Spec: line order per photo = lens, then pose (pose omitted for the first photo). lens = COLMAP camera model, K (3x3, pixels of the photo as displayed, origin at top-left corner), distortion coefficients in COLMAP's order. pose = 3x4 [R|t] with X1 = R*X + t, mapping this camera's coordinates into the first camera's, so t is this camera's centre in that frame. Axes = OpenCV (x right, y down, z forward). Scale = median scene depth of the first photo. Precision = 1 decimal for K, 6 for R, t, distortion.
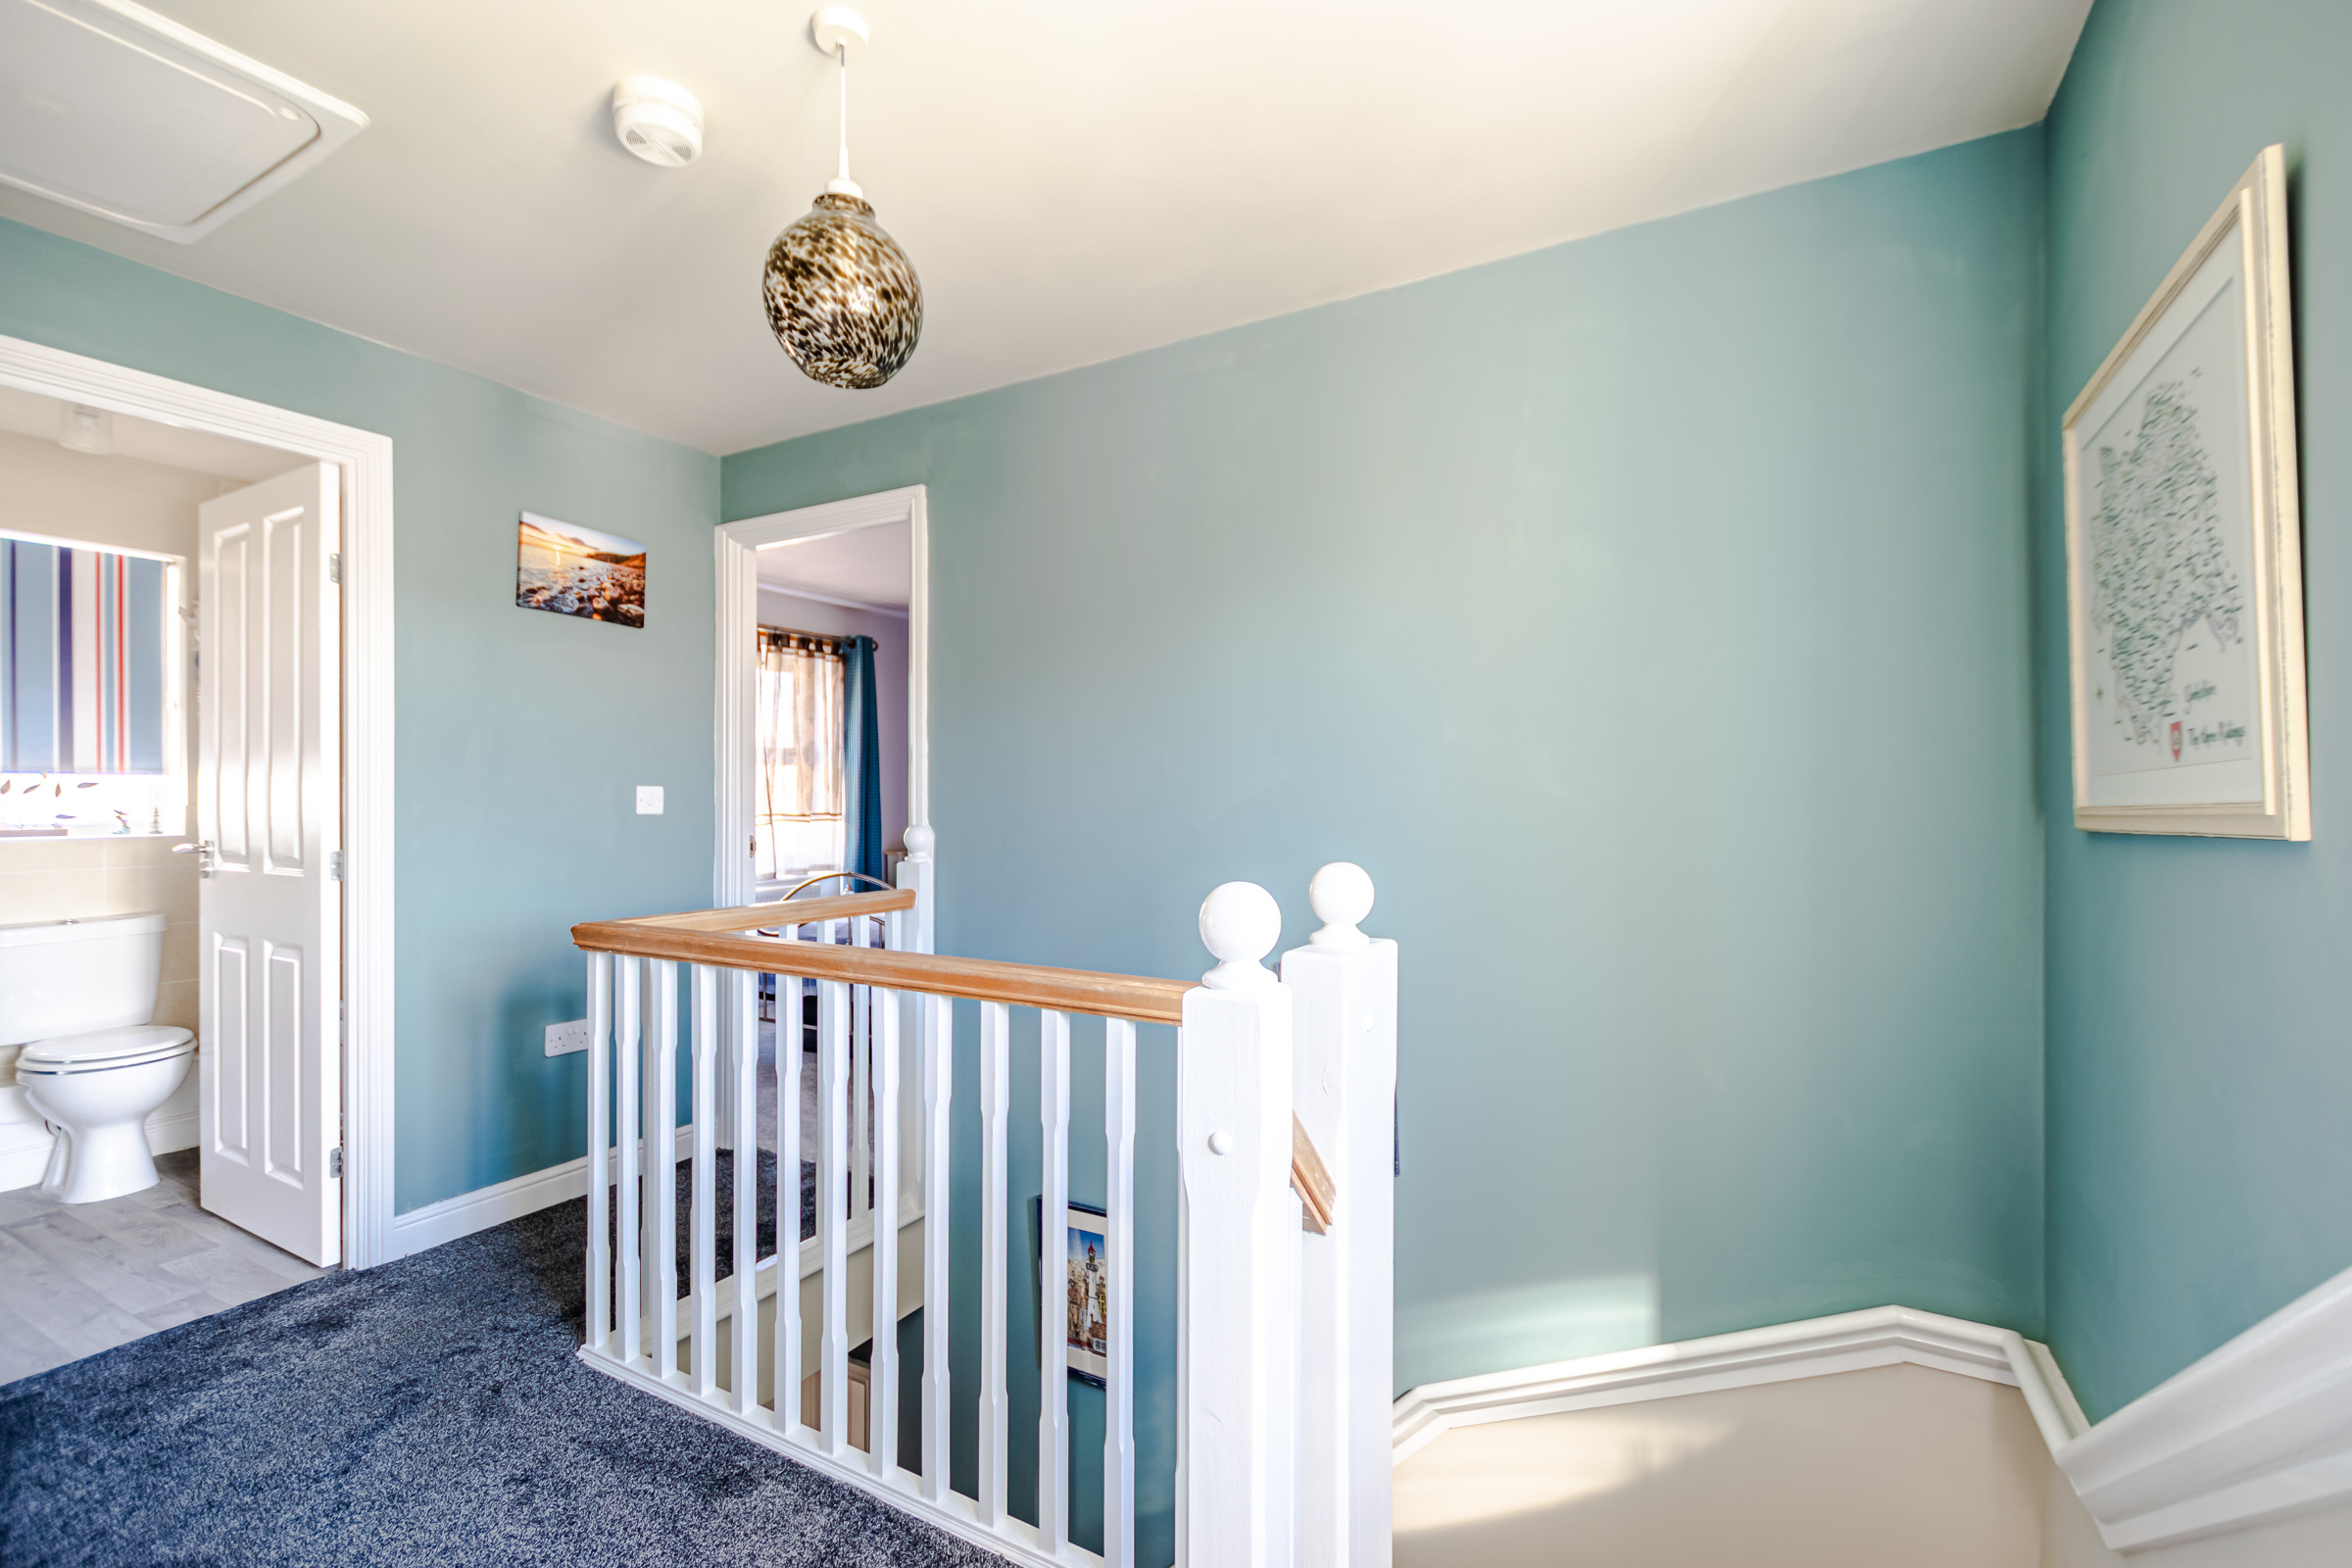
lens RADIAL K [[1016.2, 0, 1173.4], [0, 1016.2, 792.8], [0, 0, 1]] dist [-0.002399, -0.000465]
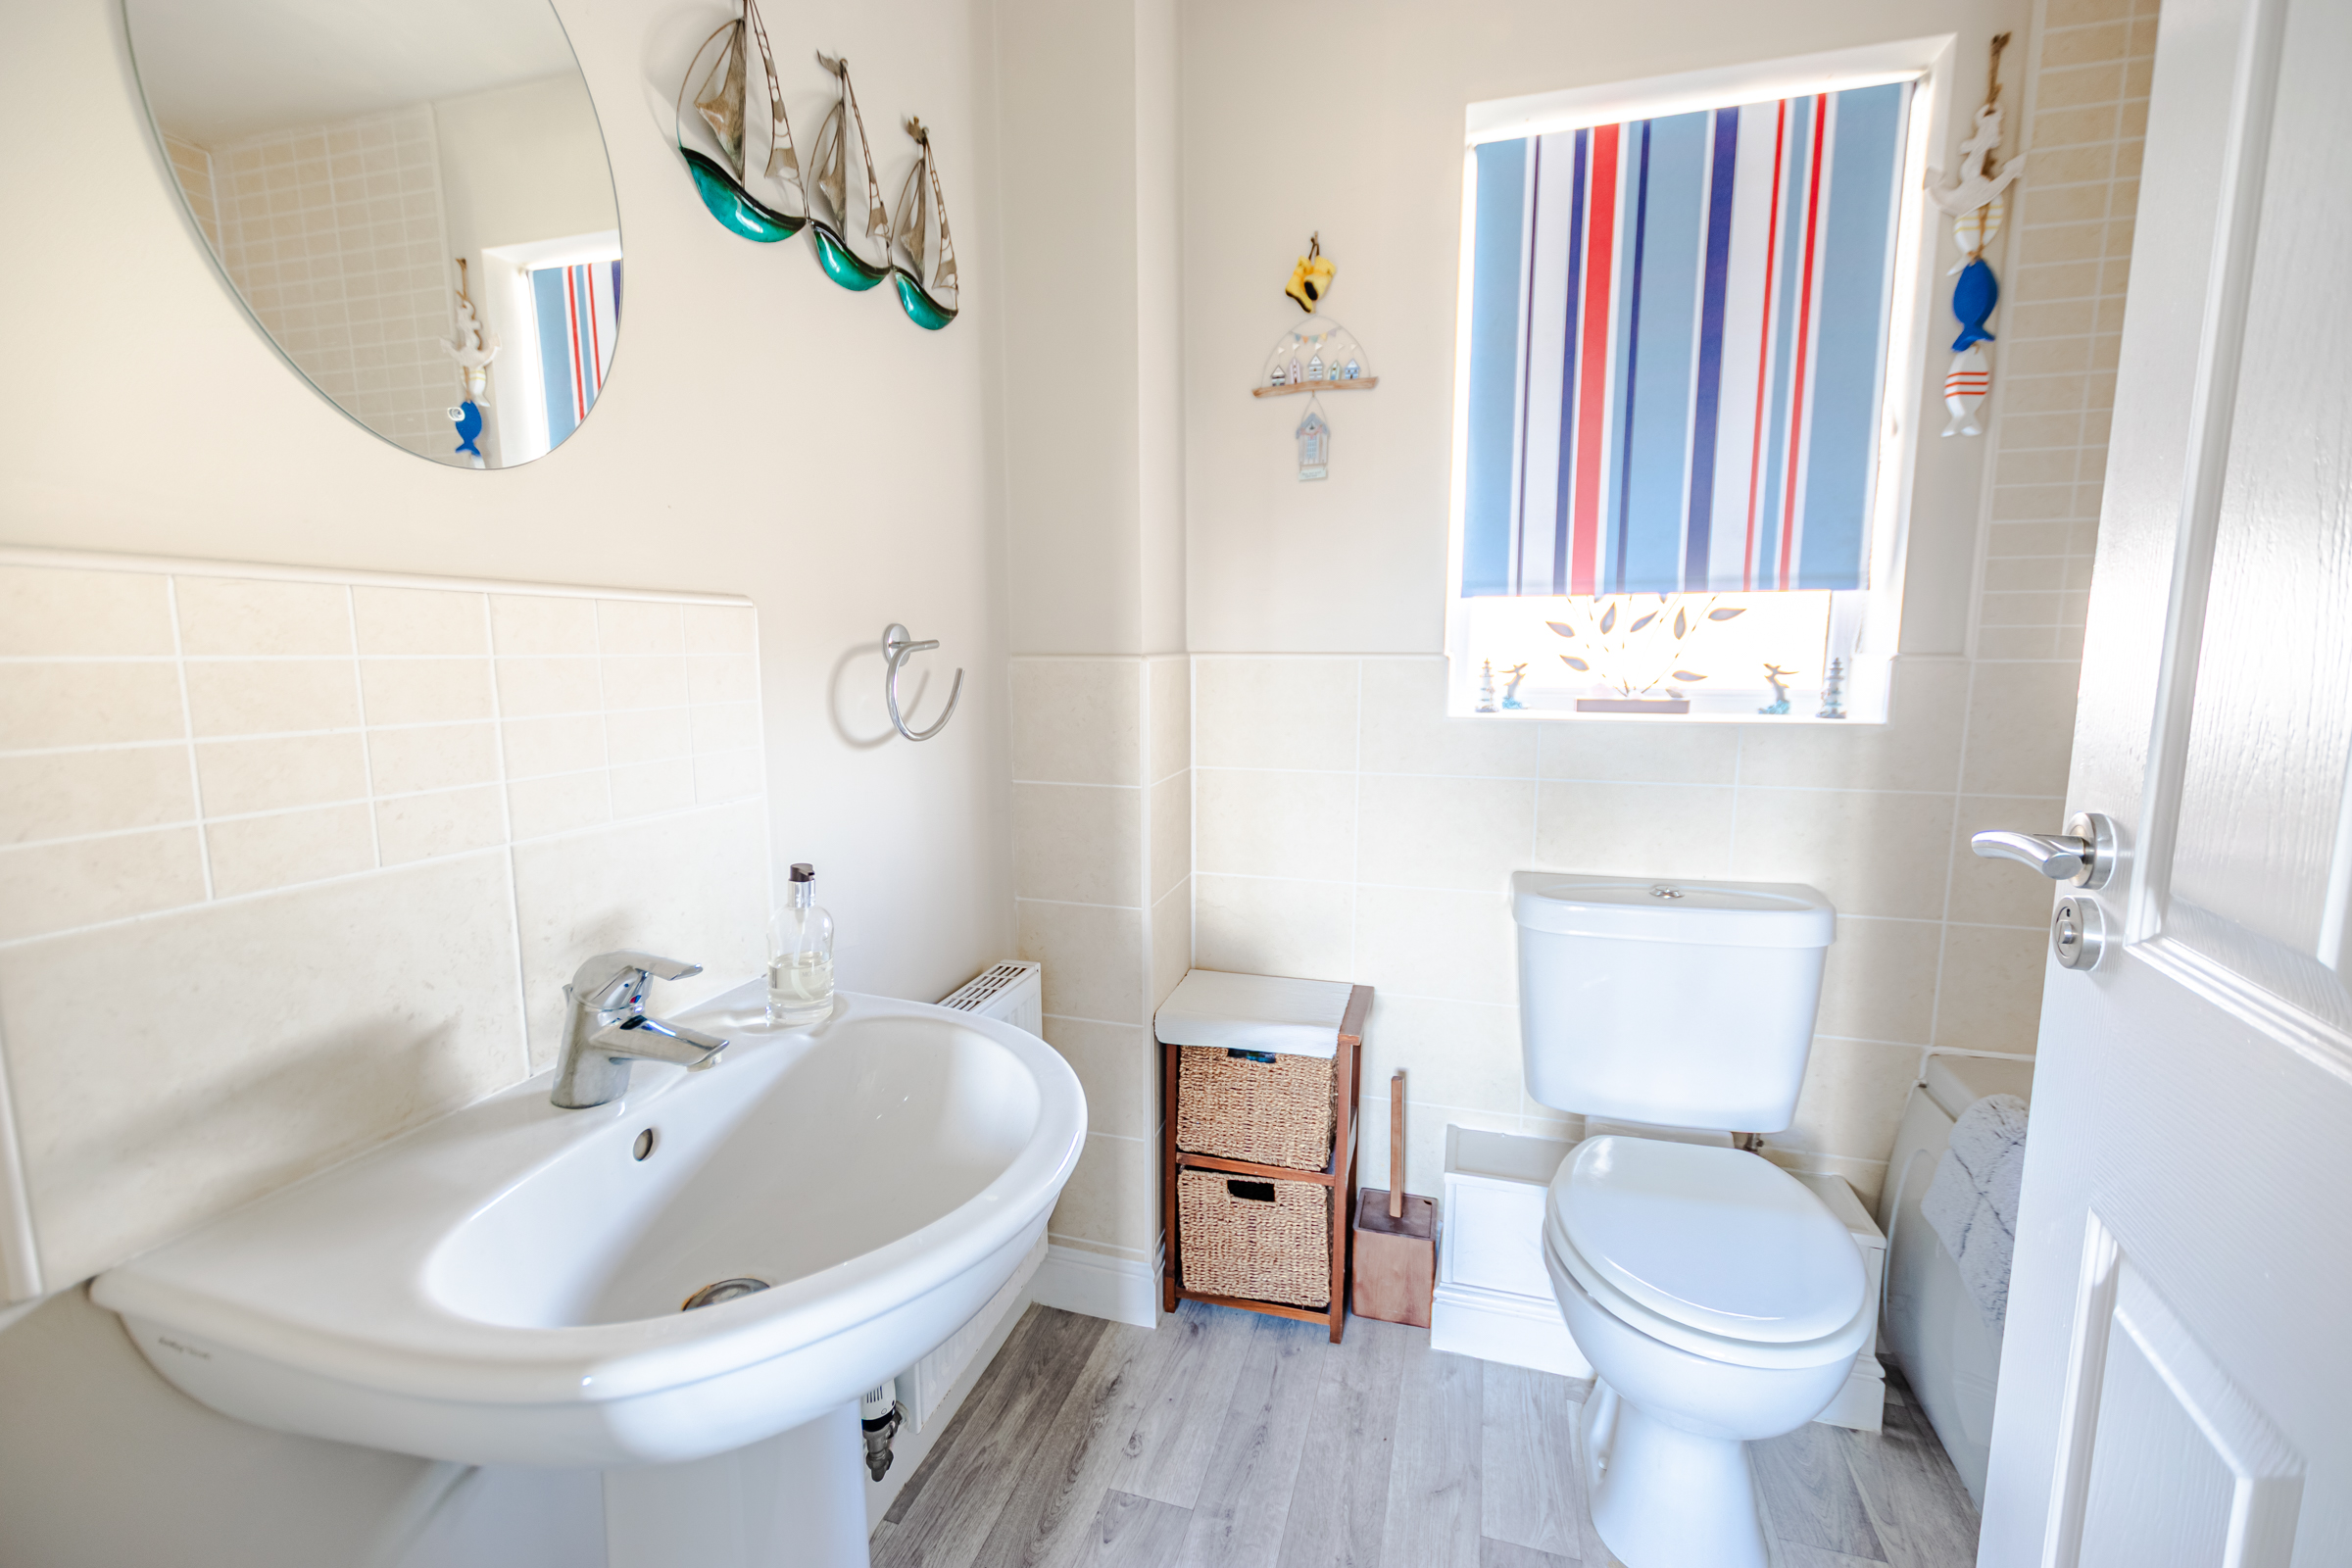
lens RADIAL K [[991.3, 0, 1187.6], [0, 991.3, 778.6], [0, 0, 1]] dist [-0.002477, 0.000056]
pose [[0.269173, 0.142483, -0.952494, -0.674429], [0.005682, 0.988744, 0.149511, -0.001787], [0.963075, -0.045656, 0.265333, 0.617684]]
